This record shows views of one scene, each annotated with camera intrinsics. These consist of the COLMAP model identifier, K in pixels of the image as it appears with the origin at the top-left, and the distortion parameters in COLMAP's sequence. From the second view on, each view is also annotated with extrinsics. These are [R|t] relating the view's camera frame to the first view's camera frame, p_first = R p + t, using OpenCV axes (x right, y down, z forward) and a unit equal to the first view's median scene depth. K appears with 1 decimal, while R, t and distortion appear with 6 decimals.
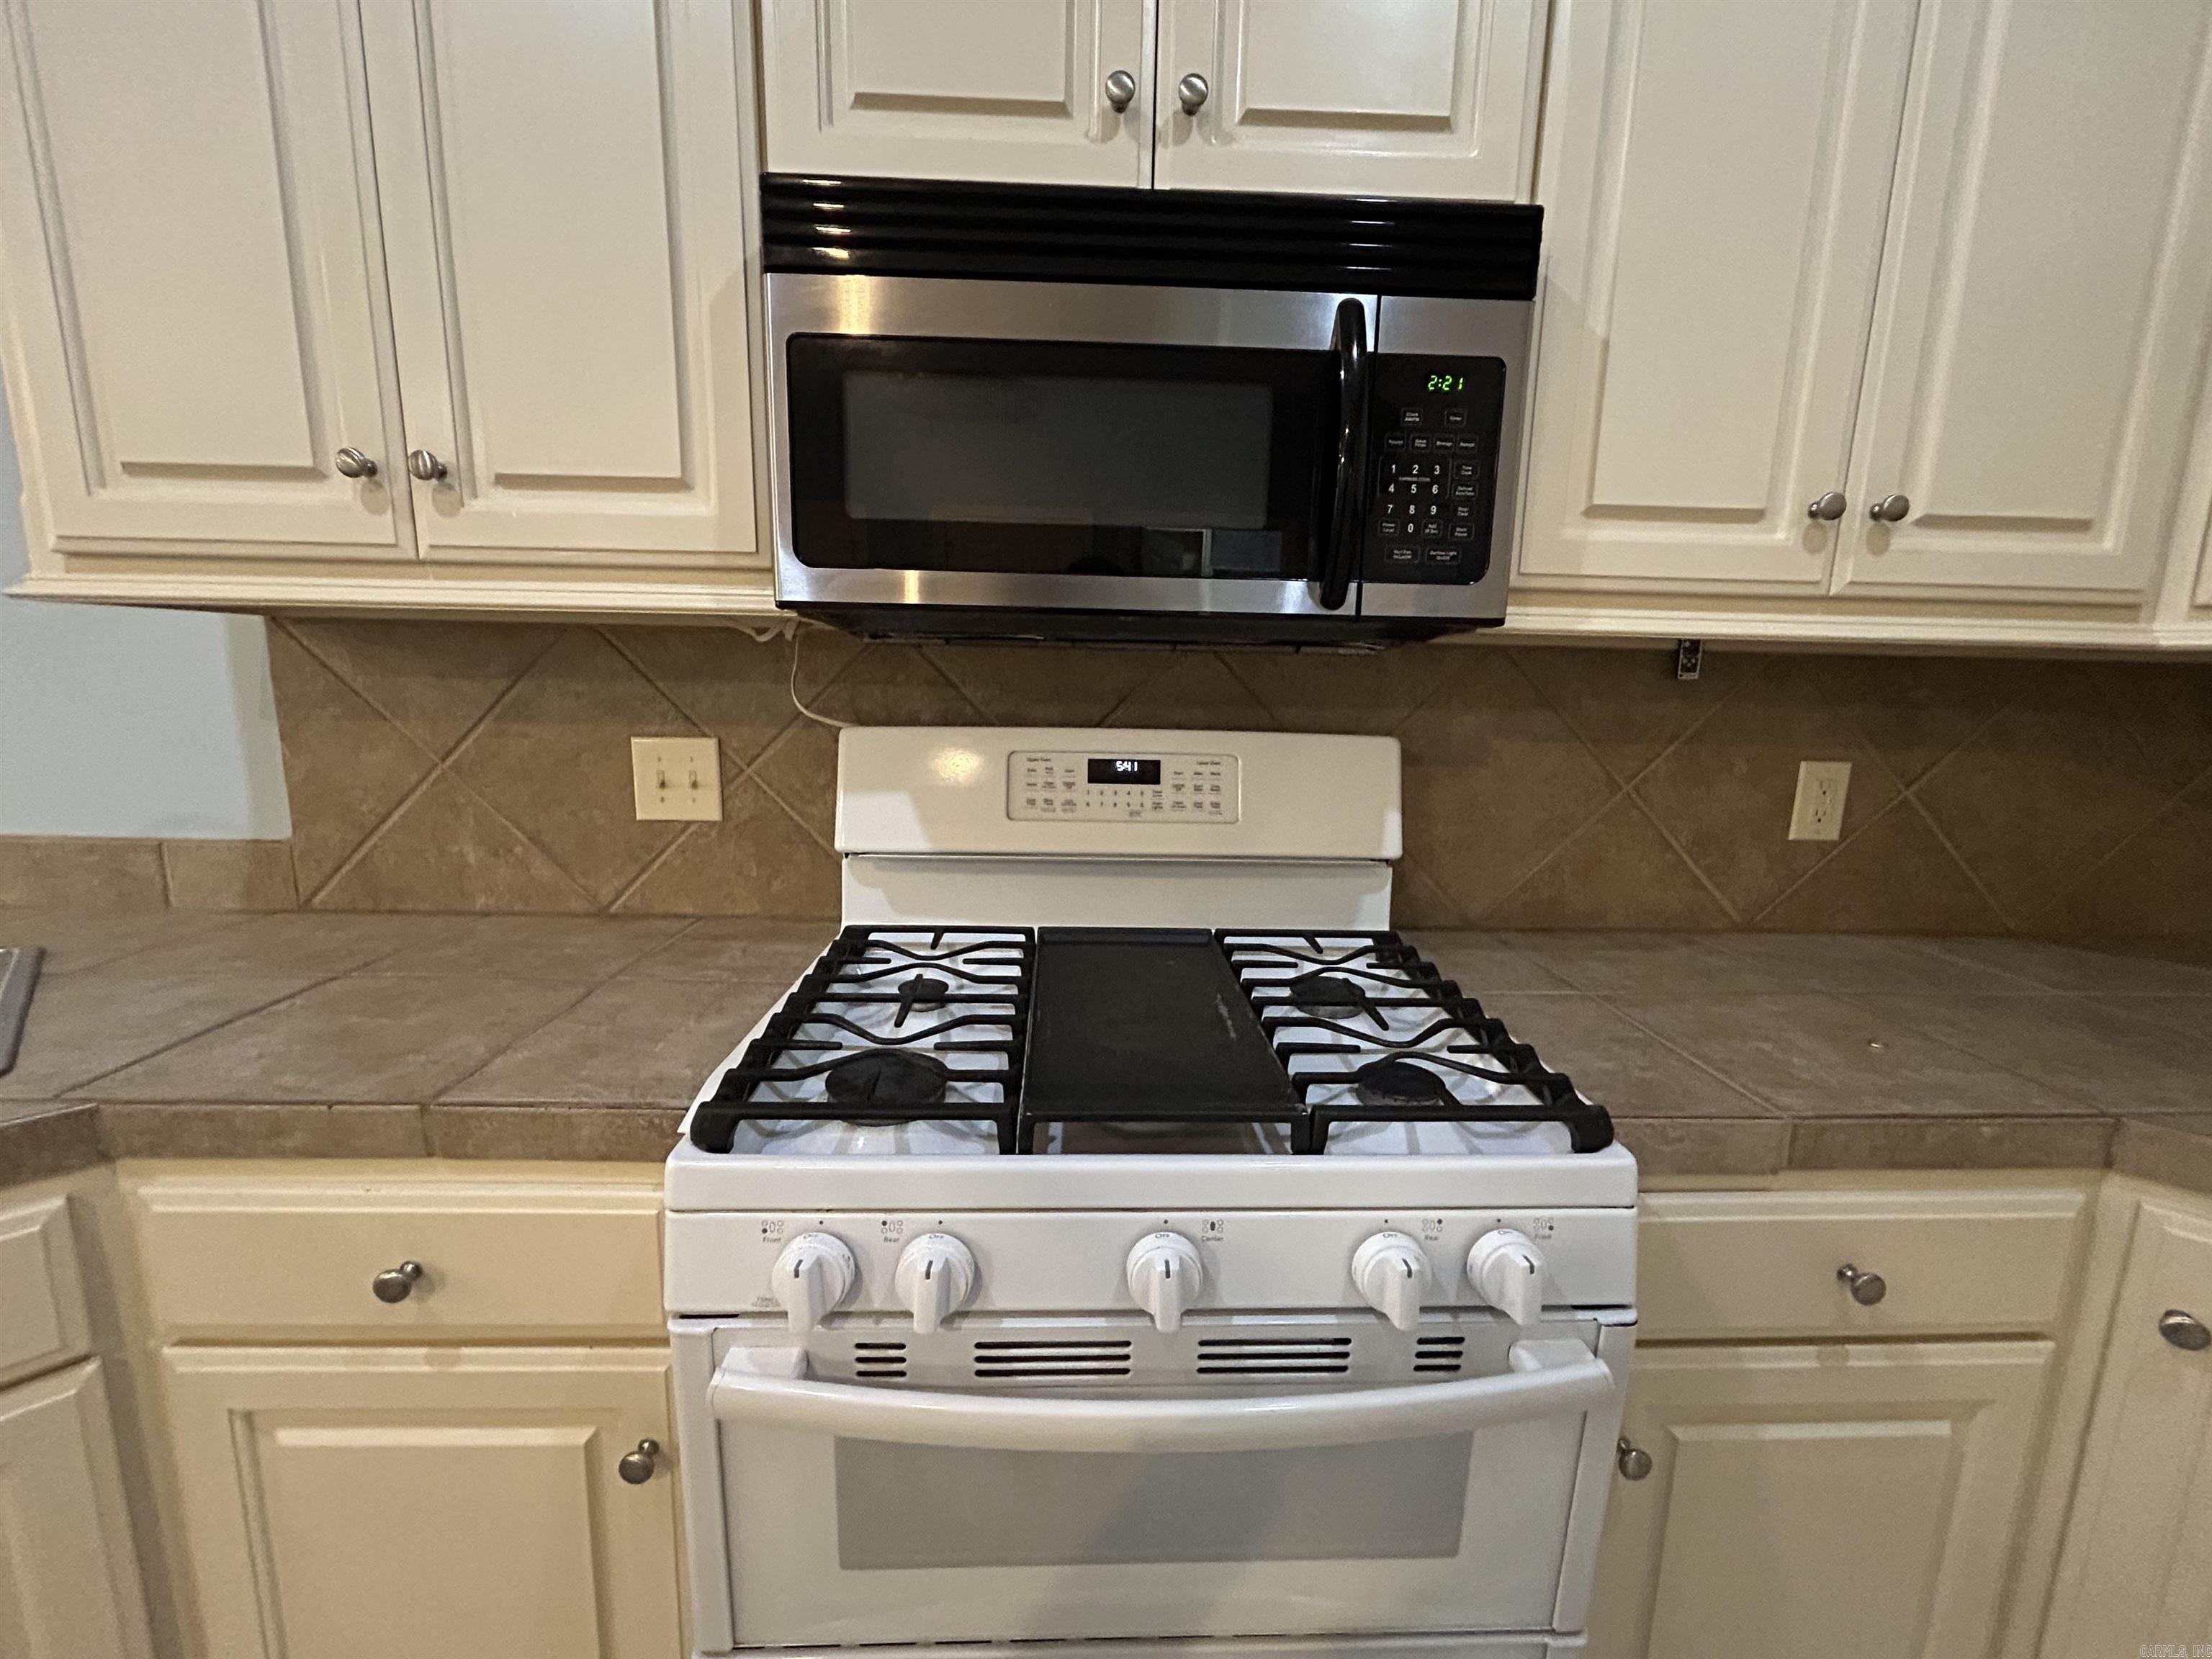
lens RADIAL K [[900.0, 0, 1104.2], [0, 900.0, 827.3], [0, 0, 1]] dist [-0.000990, 0.001214]
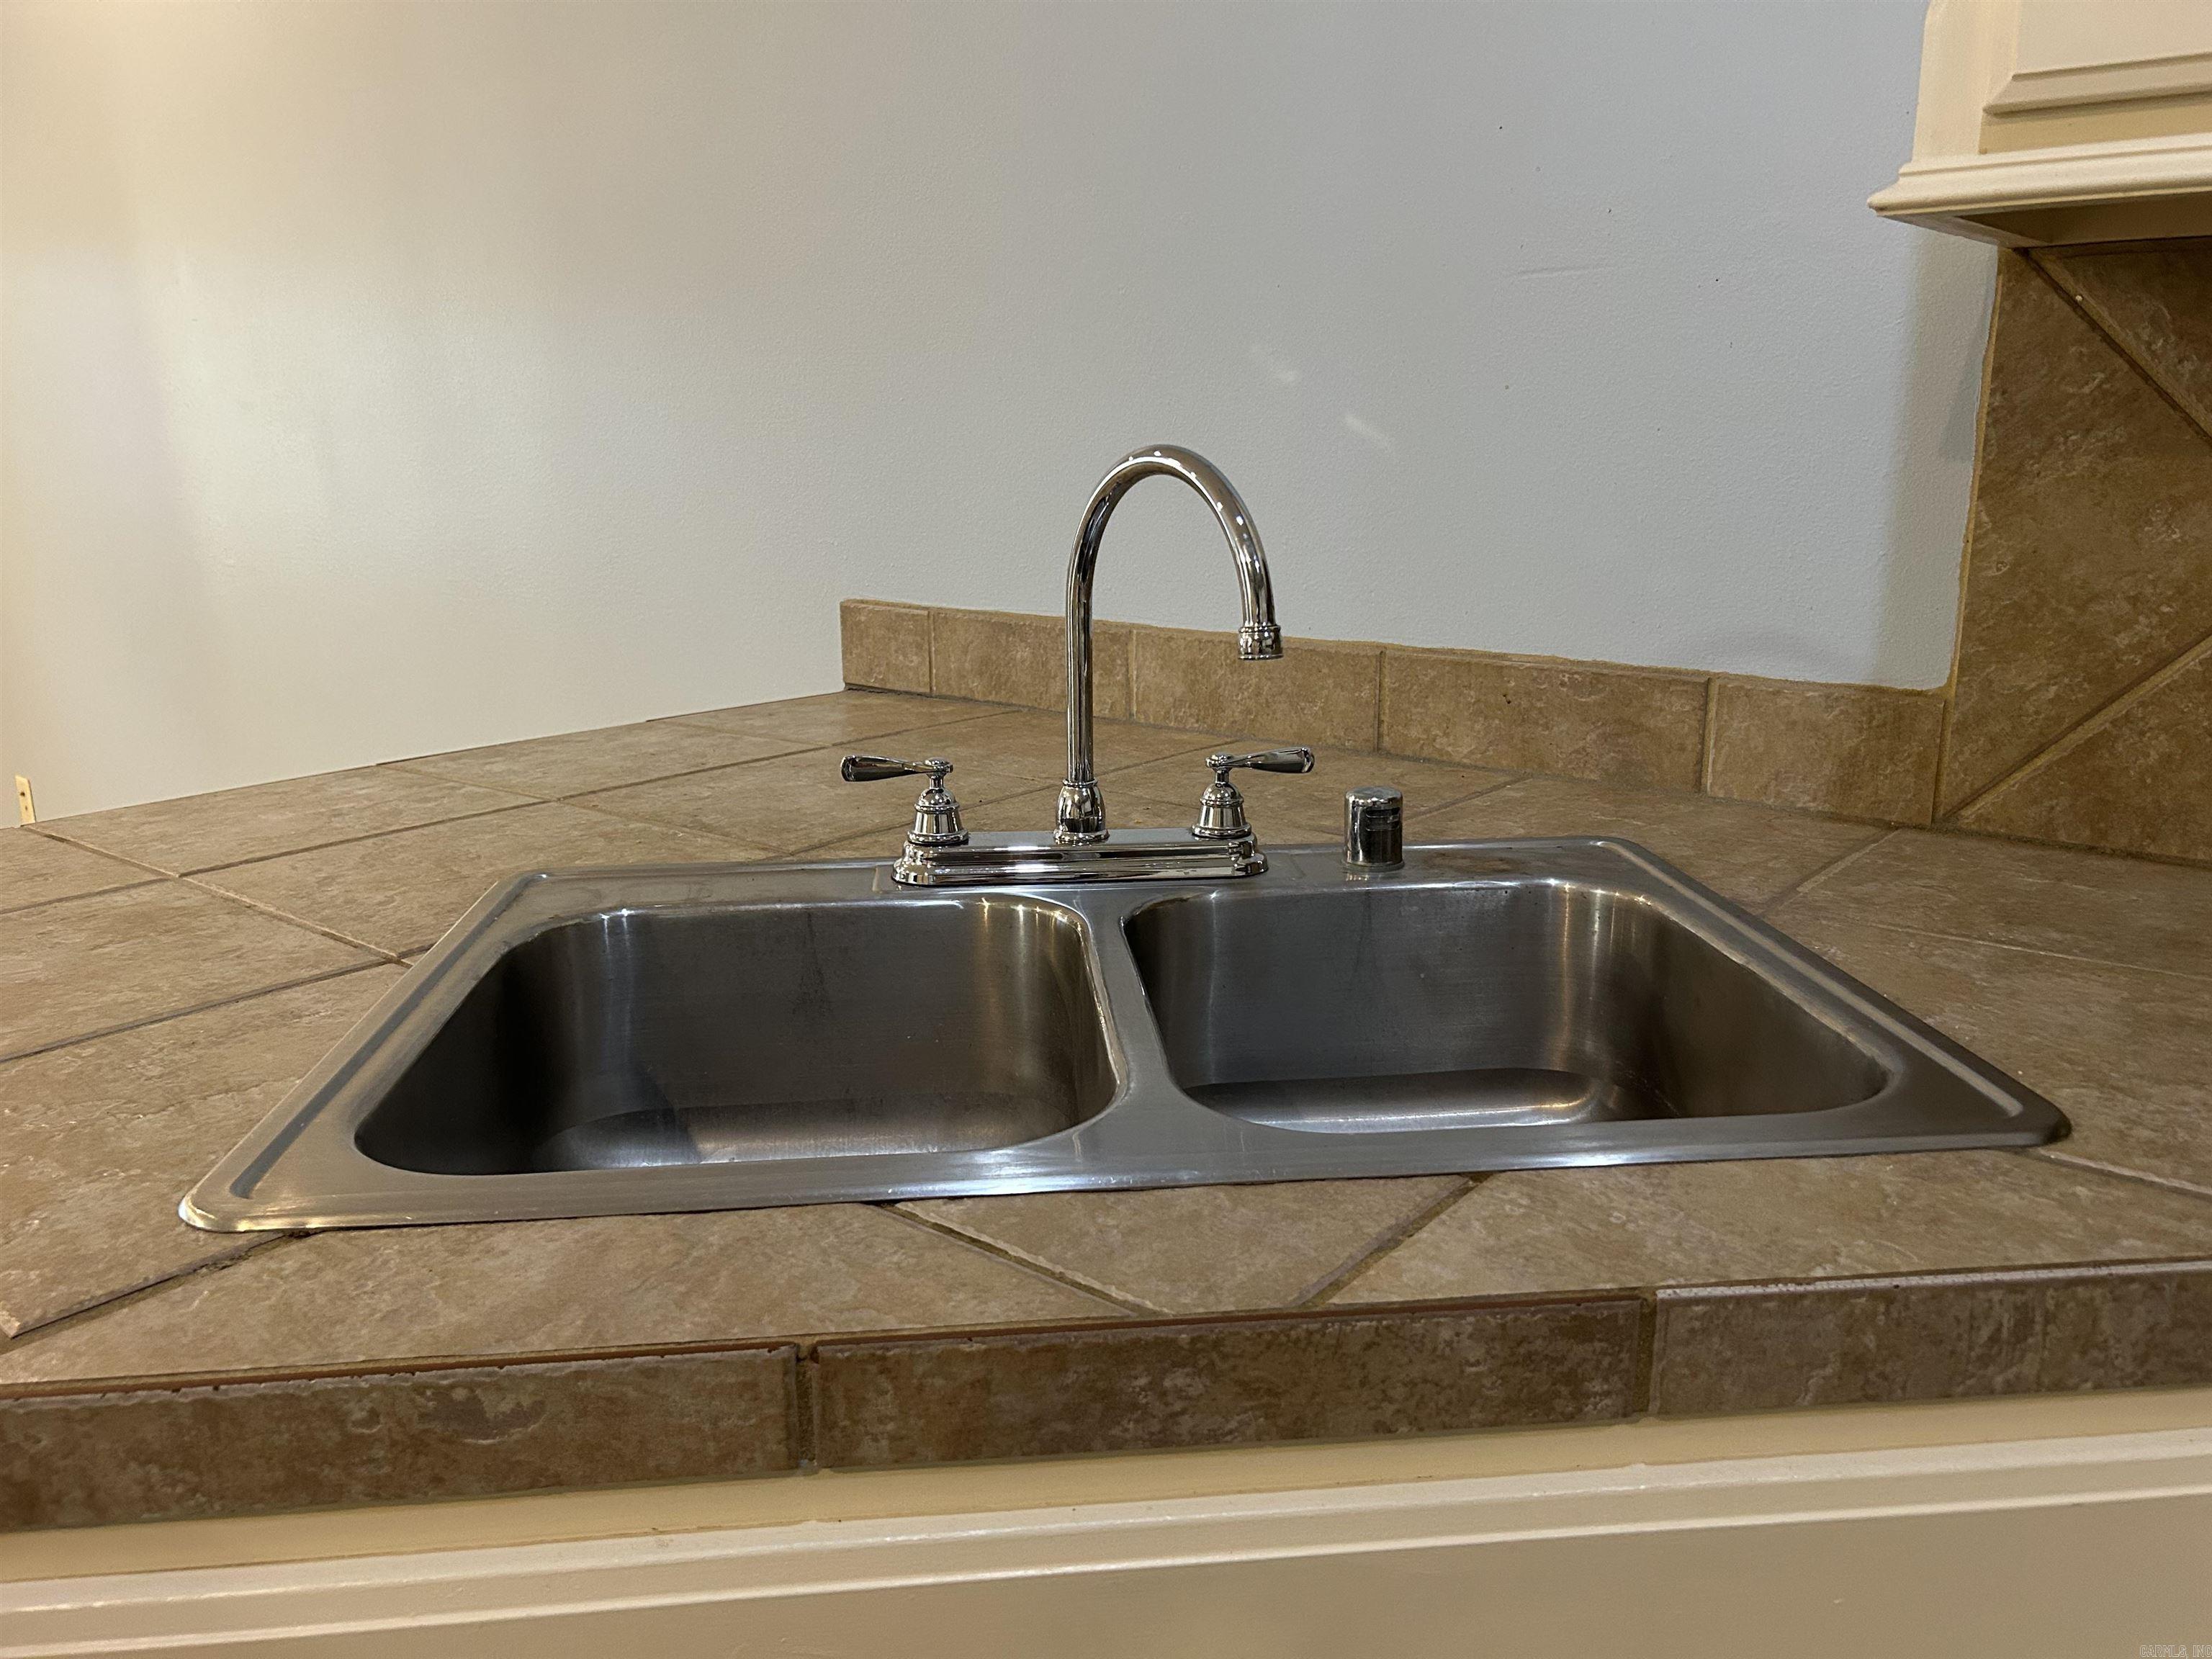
lens RADIAL K [[1659.9, 0, 1109.8], [0, 1659.9, 845.3], [0, 0, 1]] dist [0.063051, -0.078489]
pose [[0.745586, 0.137049, -0.652165, -0.653257], [-0.111022, 0.990493, 0.081222, 0.080854], [0.657097, 0.011847, 0.753713, -0.050657]]
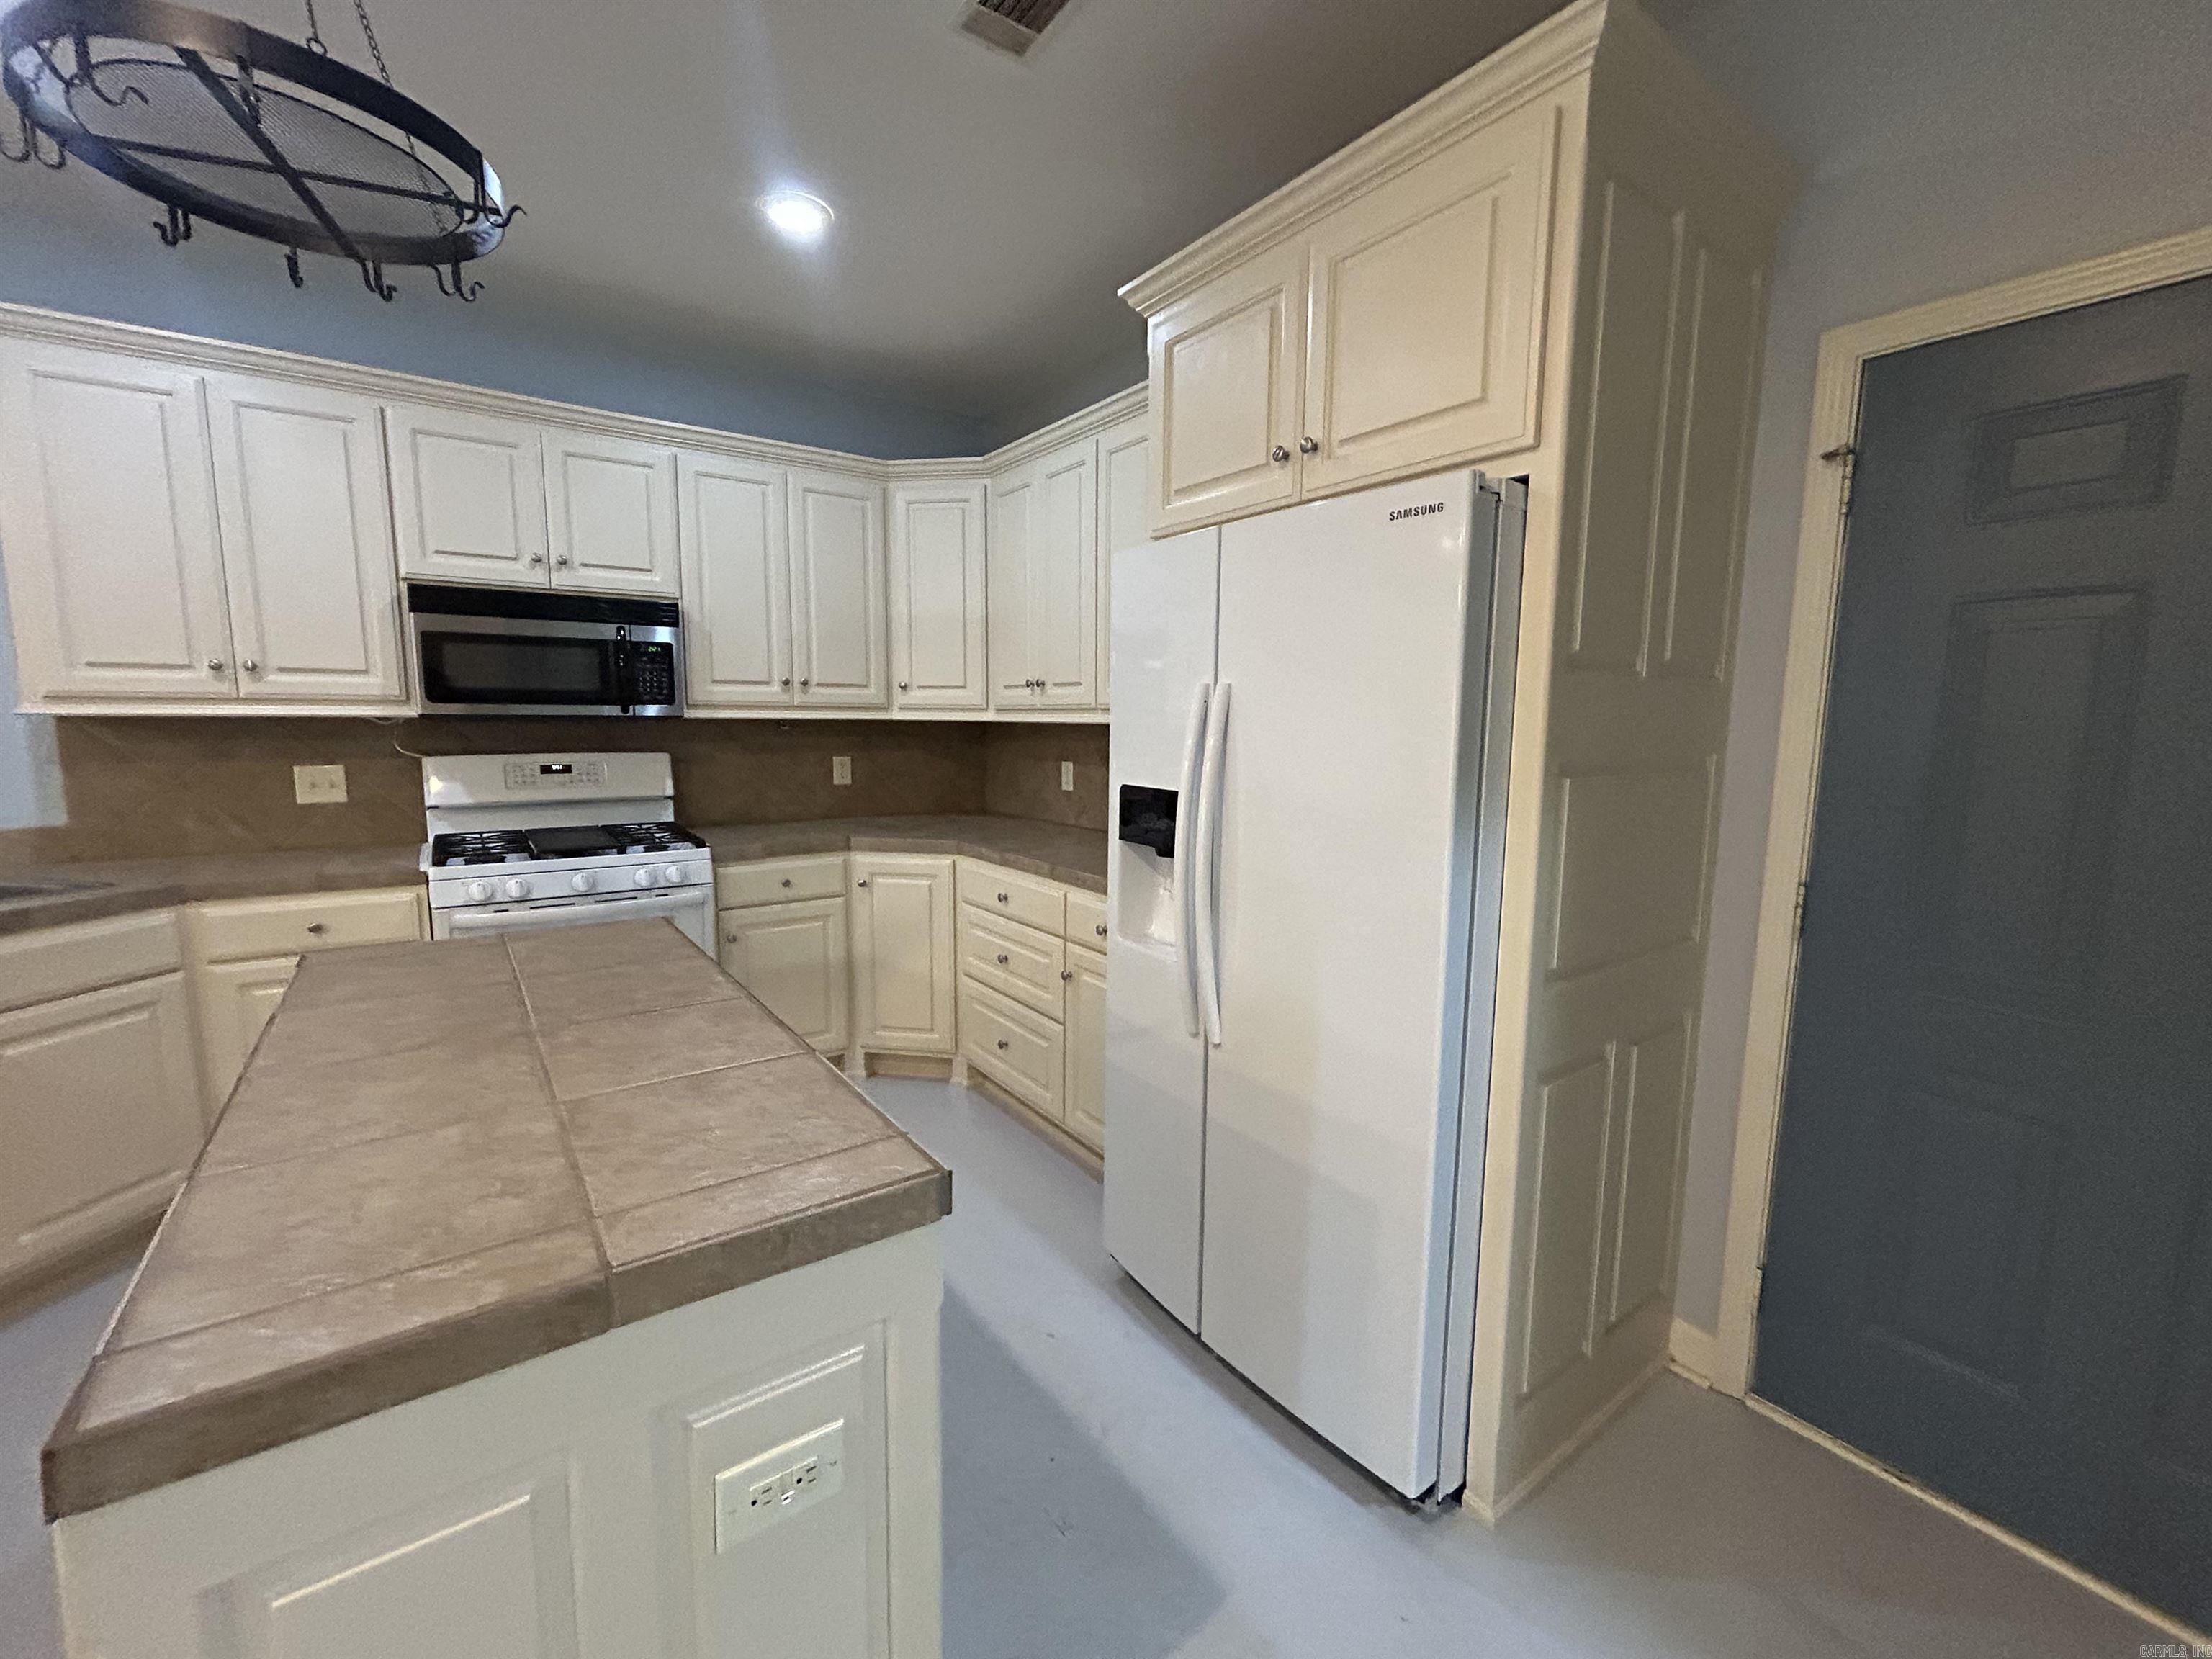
lens RADIAL K [[900.0, 0, 1104.2], [0, 900.0, 827.3], [0, 0, 1]] dist [-0.000990, 0.001214]
pose [[0.833785, -0.081644, 0.546019, -0.090701], [0.099112, 0.995073, -0.002557, 0.262446], [-0.543120, 0.056249, 0.837769, -1.996723]]
